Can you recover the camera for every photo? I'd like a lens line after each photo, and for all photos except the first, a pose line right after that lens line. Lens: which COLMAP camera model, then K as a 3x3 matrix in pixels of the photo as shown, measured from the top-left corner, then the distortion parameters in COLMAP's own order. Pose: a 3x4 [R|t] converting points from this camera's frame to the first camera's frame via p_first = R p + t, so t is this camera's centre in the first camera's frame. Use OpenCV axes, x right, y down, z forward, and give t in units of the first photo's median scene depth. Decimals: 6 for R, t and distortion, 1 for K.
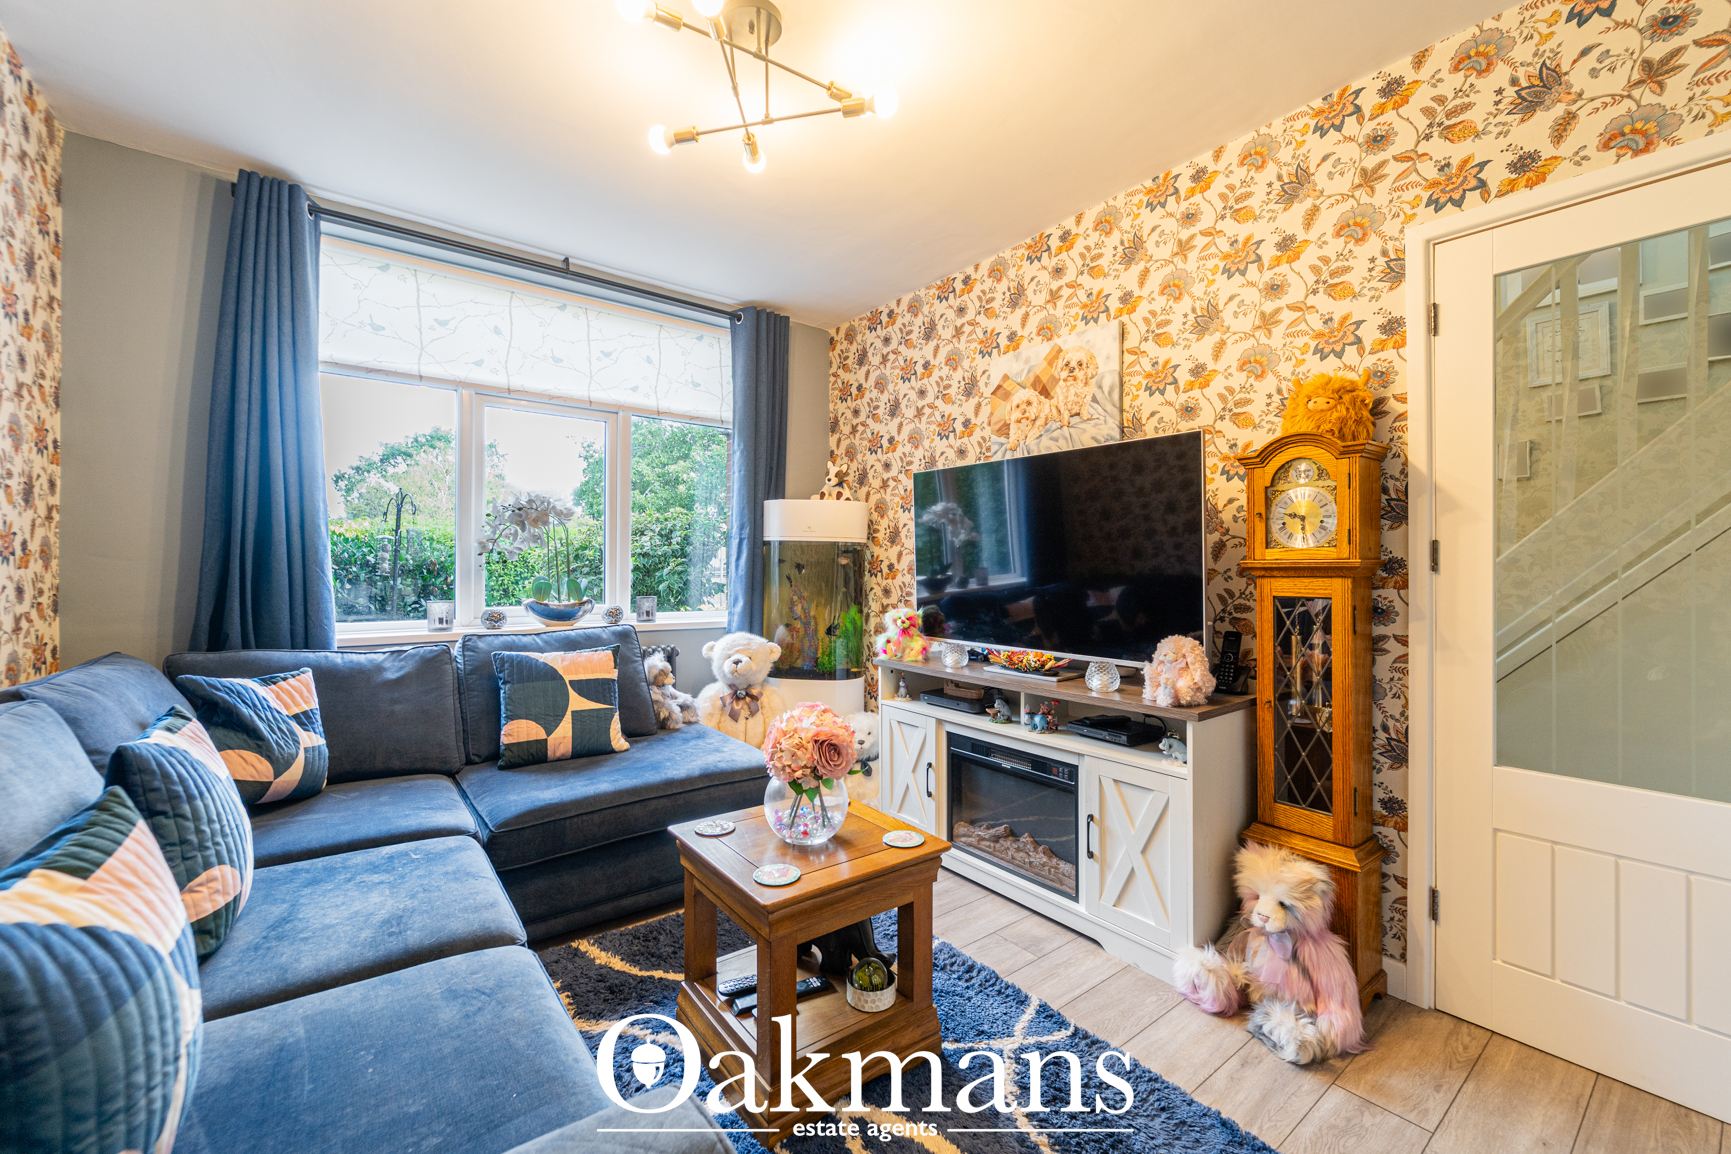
lens RADIAL K [[702.6, 0, 852.4], [0, 702.6, 570.7], [0, 0, 1]] dist [0.004920, -0.003018]
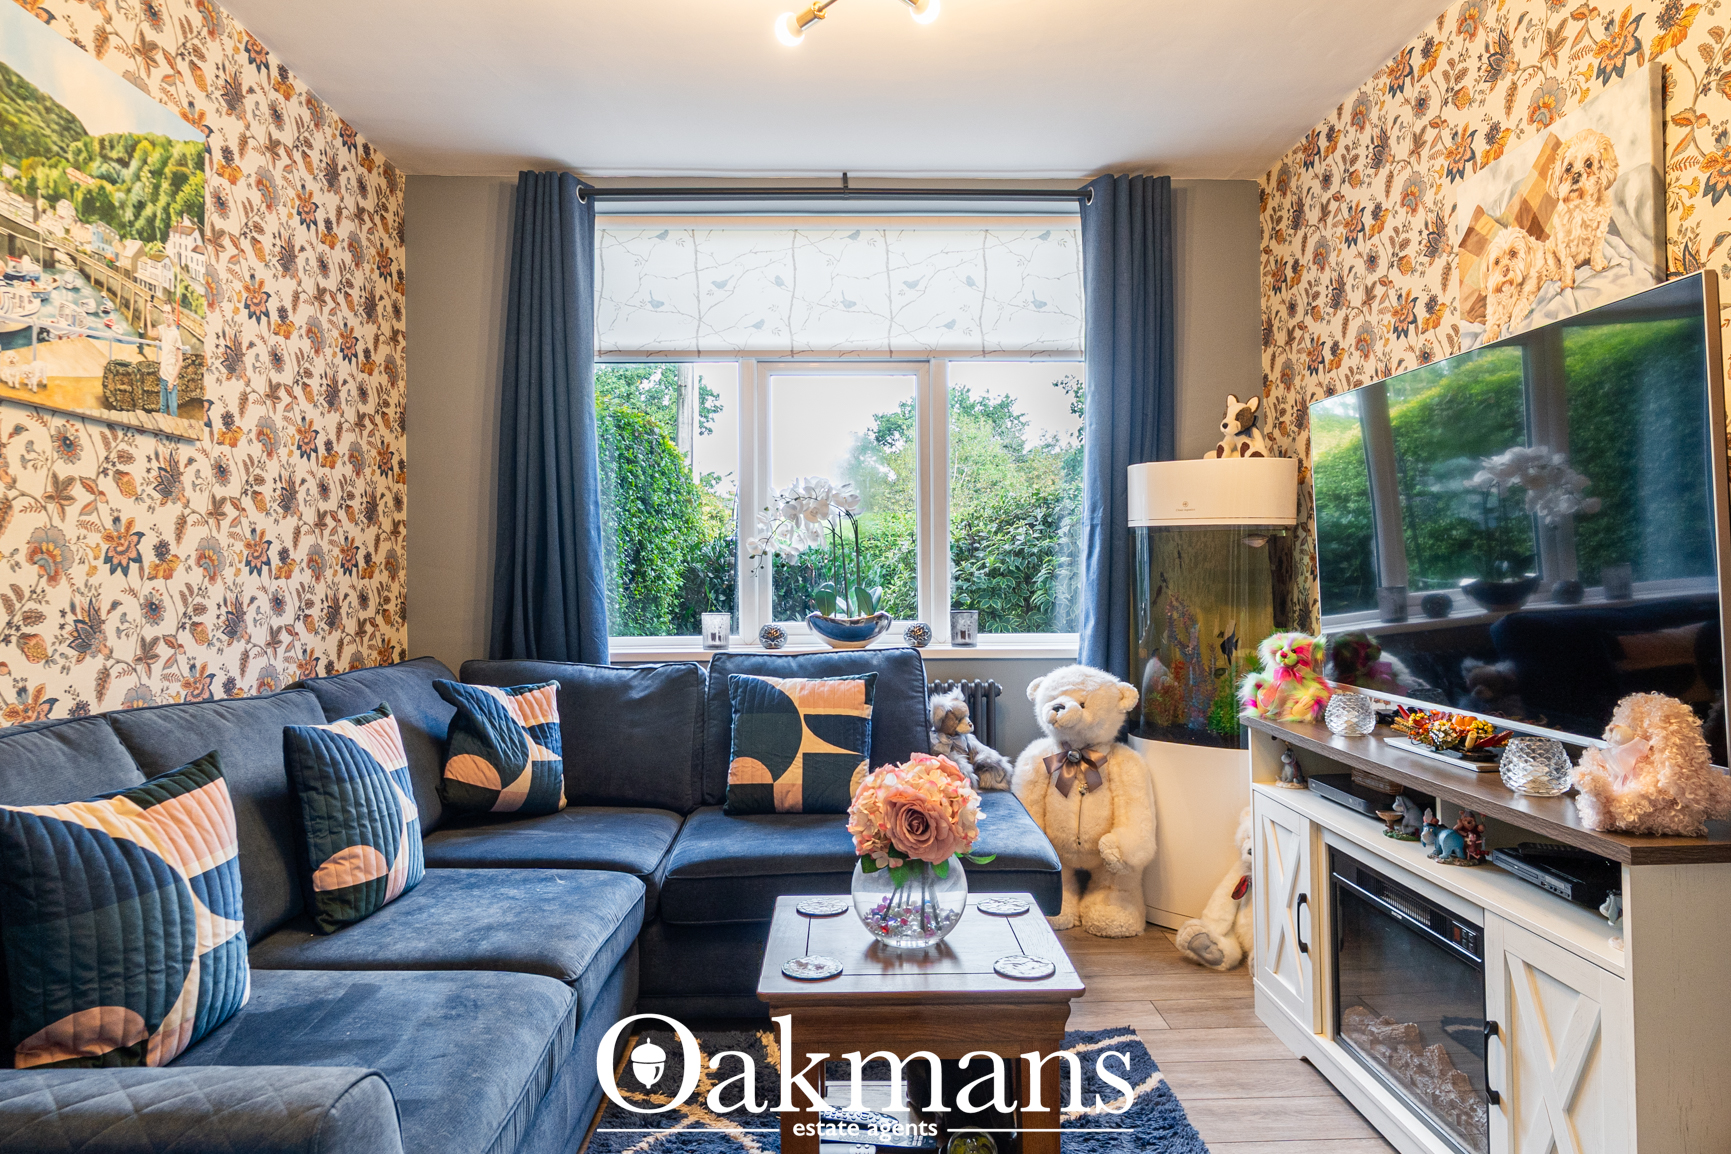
lens RADIAL K [[1088.4, 0, 844.0], [0, 1088.4, 575.0], [0, 0, 1]] dist [-0.004087, 0.004067]
pose [[0.807561, -0.010956, -0.589682, 0.359451], [0.009879, 0.999938, -0.005049, 0.005827], [0.589701, -0.001749, 0.807620, 0.035568]]
